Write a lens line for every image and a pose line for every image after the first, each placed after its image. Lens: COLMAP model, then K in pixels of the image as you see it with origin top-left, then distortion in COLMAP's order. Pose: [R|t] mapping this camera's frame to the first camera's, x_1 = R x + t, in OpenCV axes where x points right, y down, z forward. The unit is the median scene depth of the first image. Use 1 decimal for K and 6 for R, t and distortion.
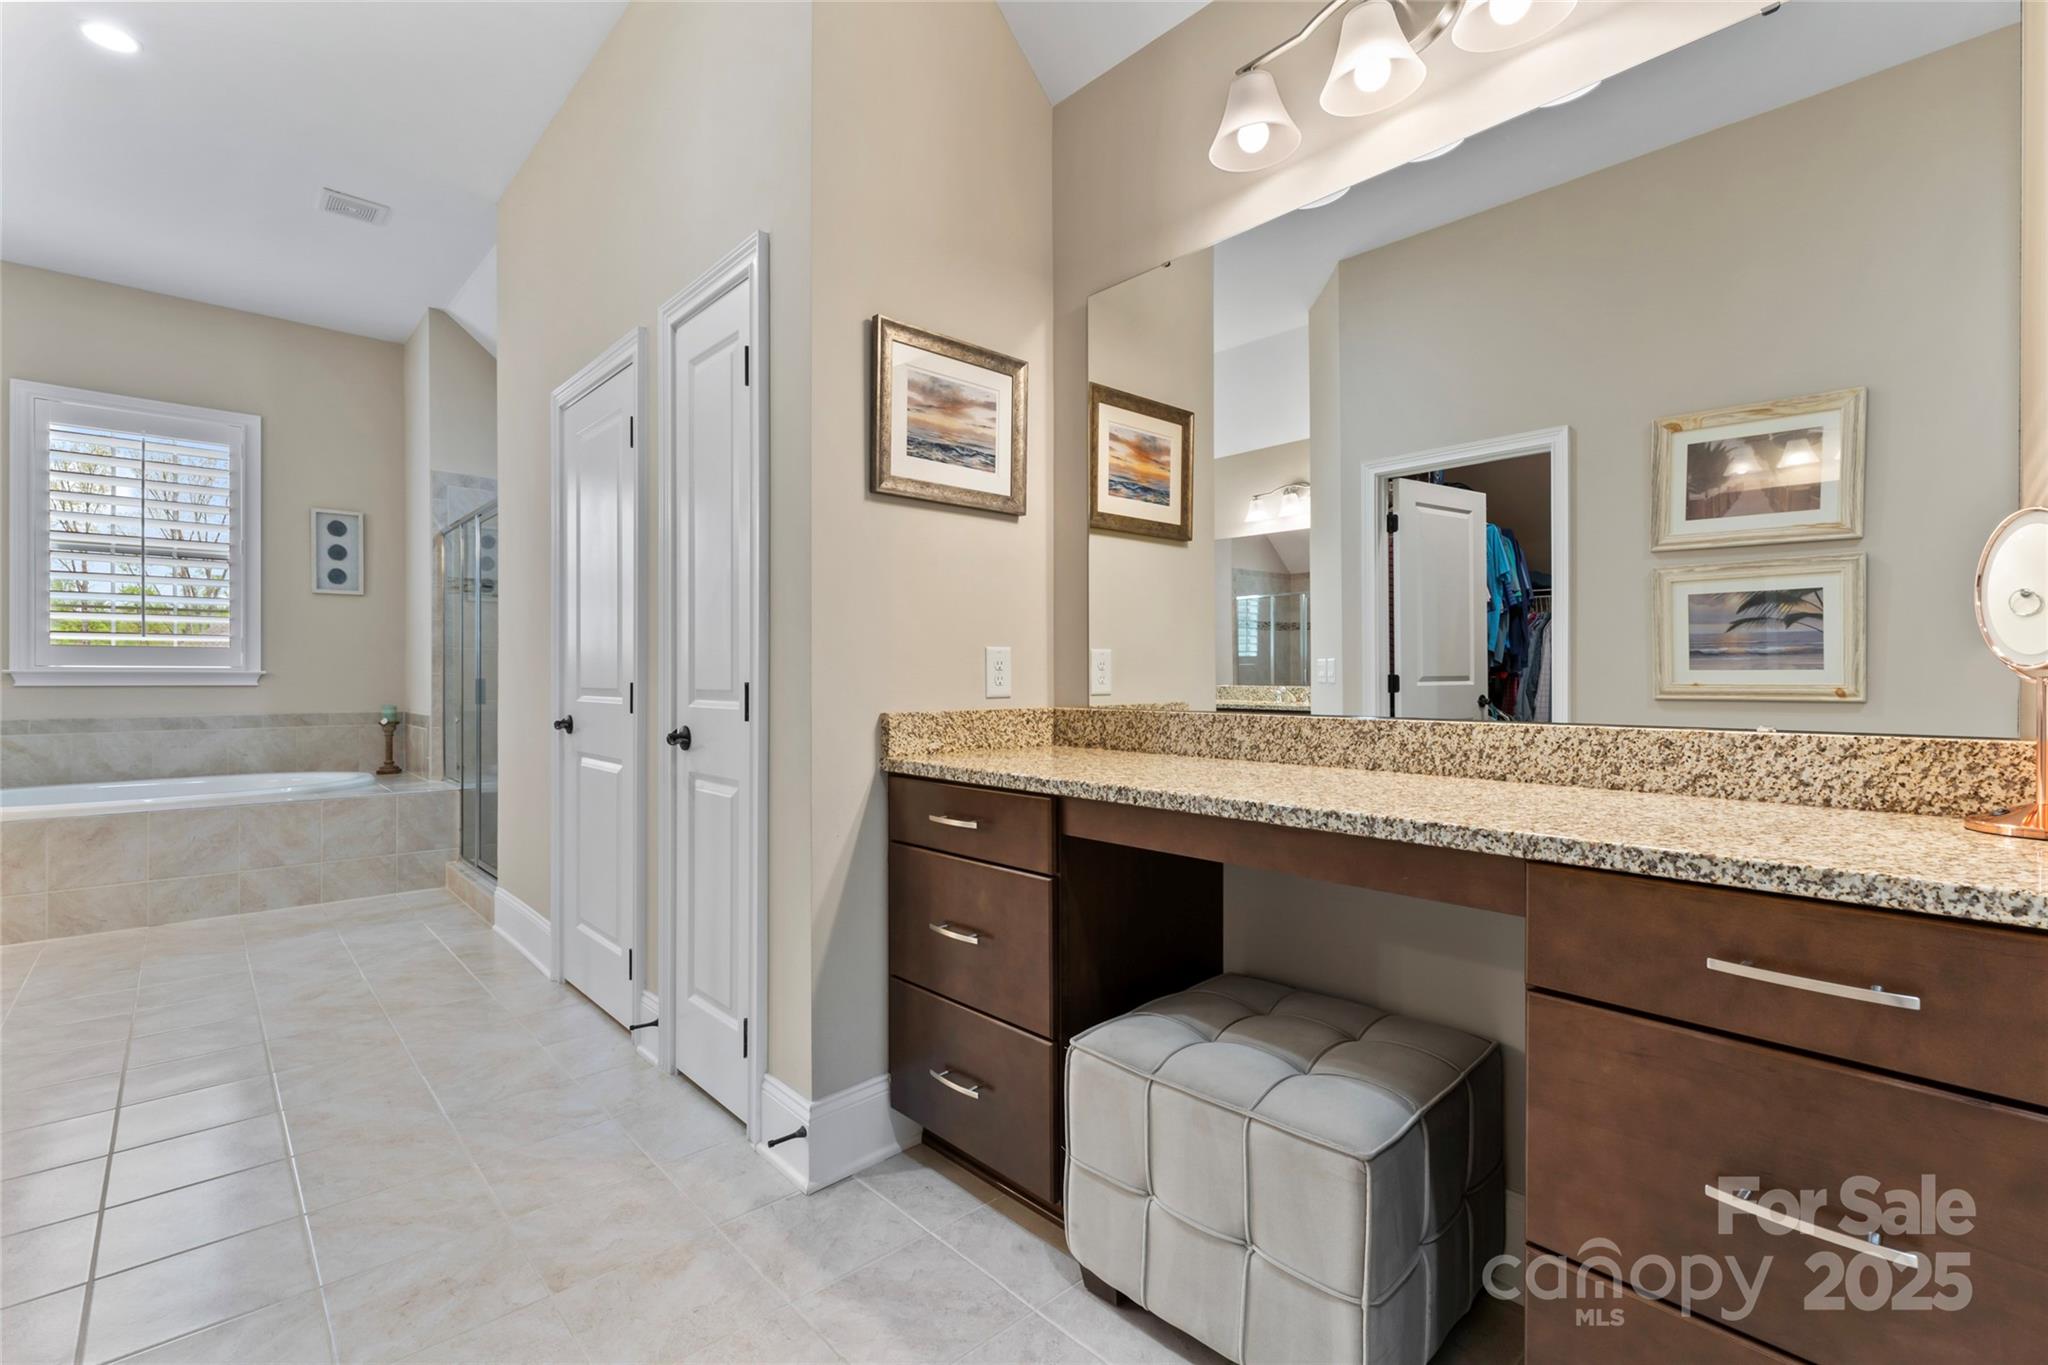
lens RADIAL K [[921.3, 0, 1025.5], [0, 921.3, 678.7], [0, 0, 1]] dist [0.000944, 0.000809]
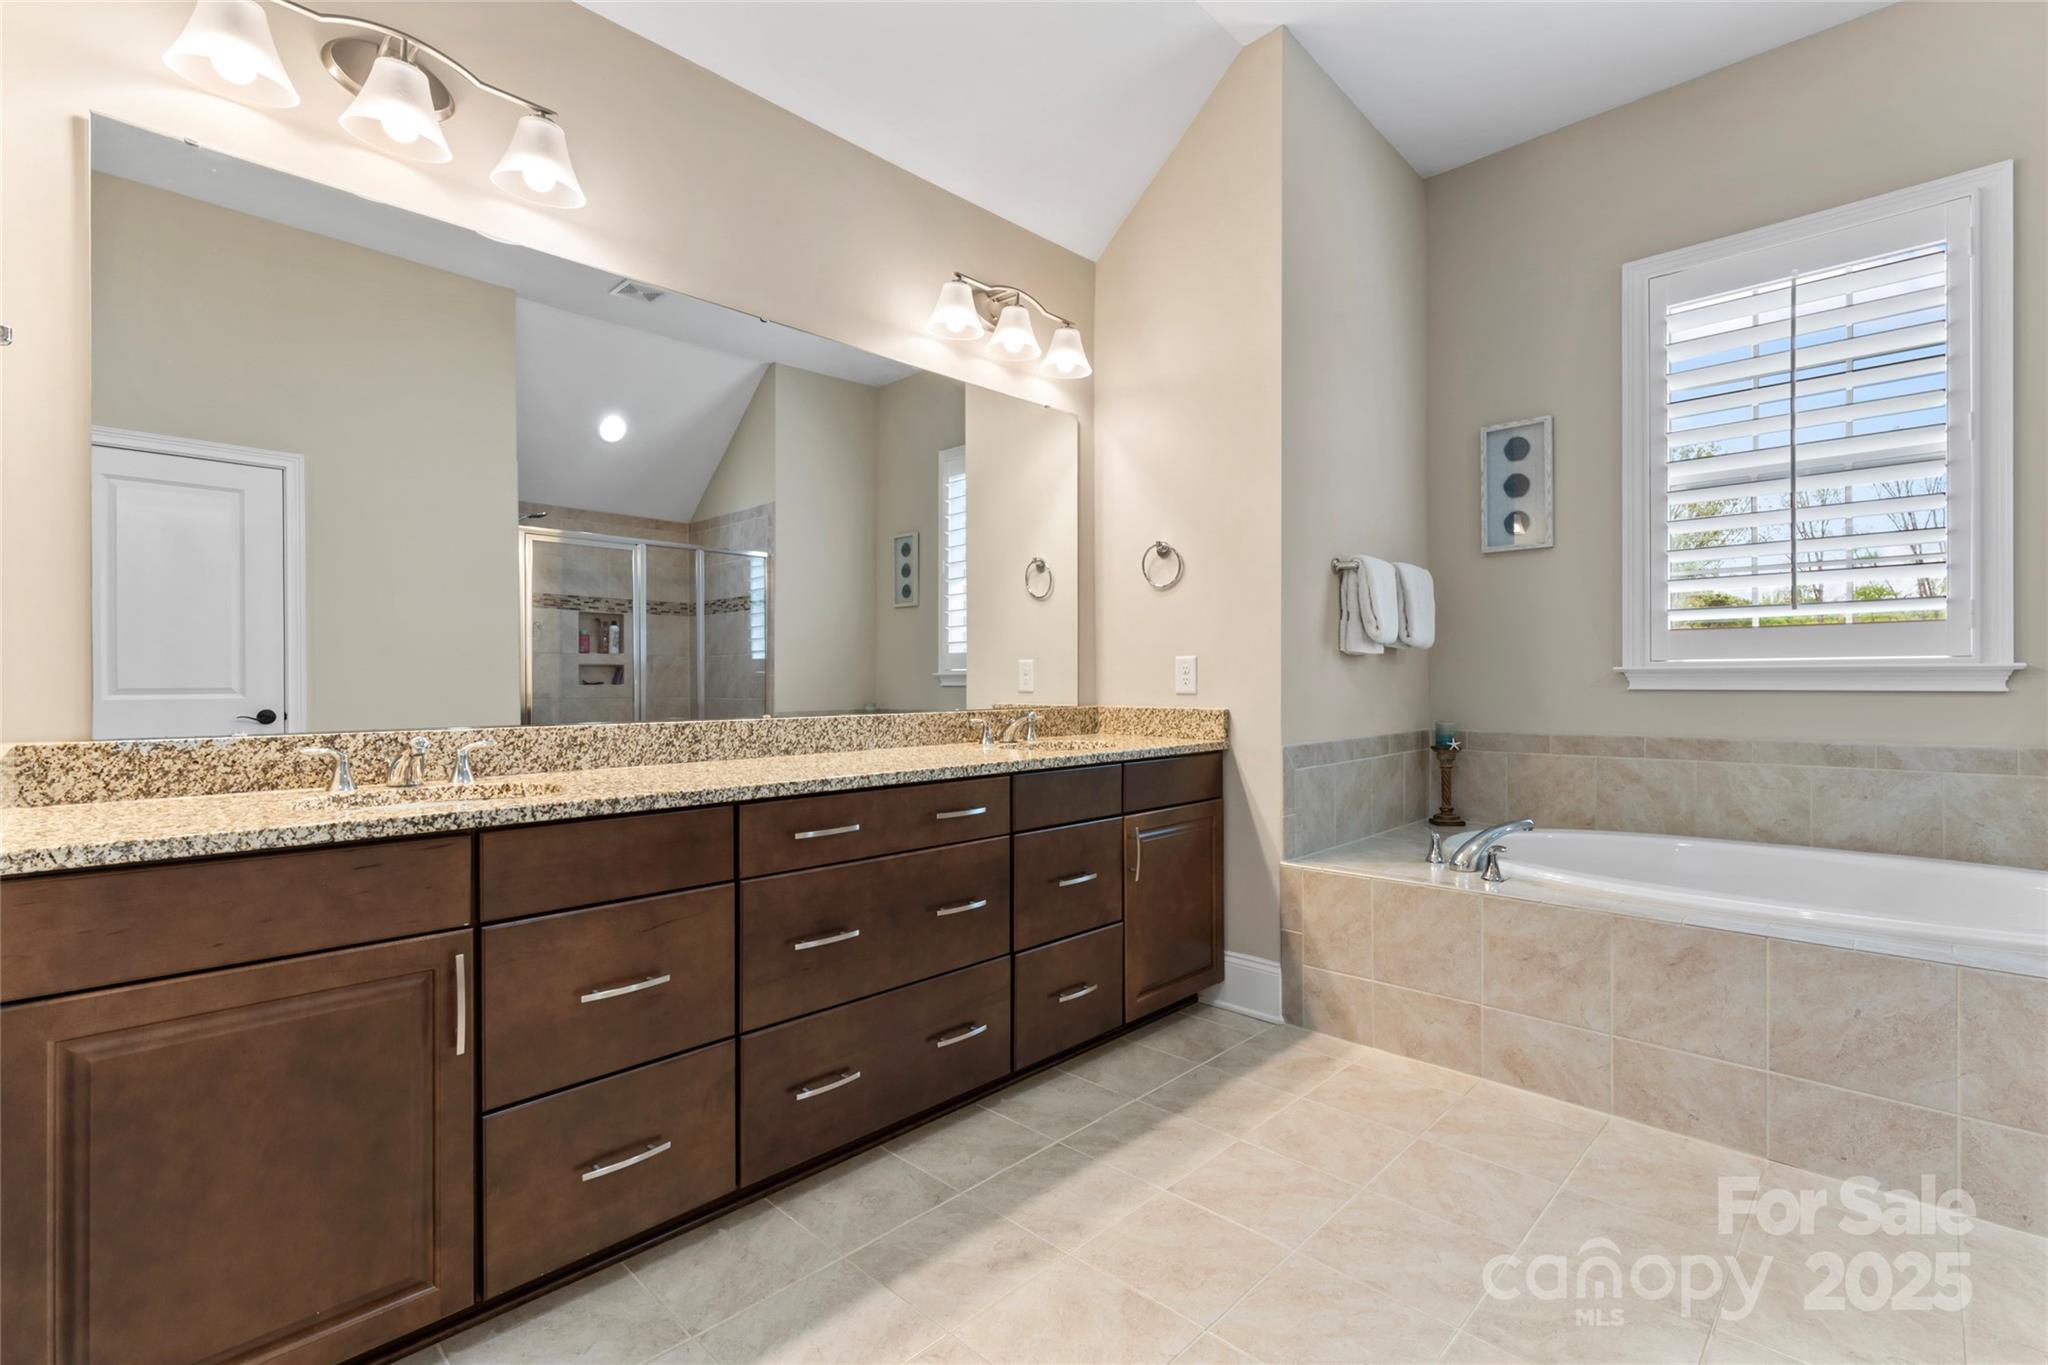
lens RADIAL K [[921.3, 0, 1025.5], [0, 921.3, 678.7], [0, 0, 1]] dist [0.000944, 0.000809]
pose [[0.059239, -0.004020, -0.998236, -0.390367], [0.001086, 0.999992, -0.003962, 0.001809], [0.998243, -0.000849, 0.059243, 0.470553]]
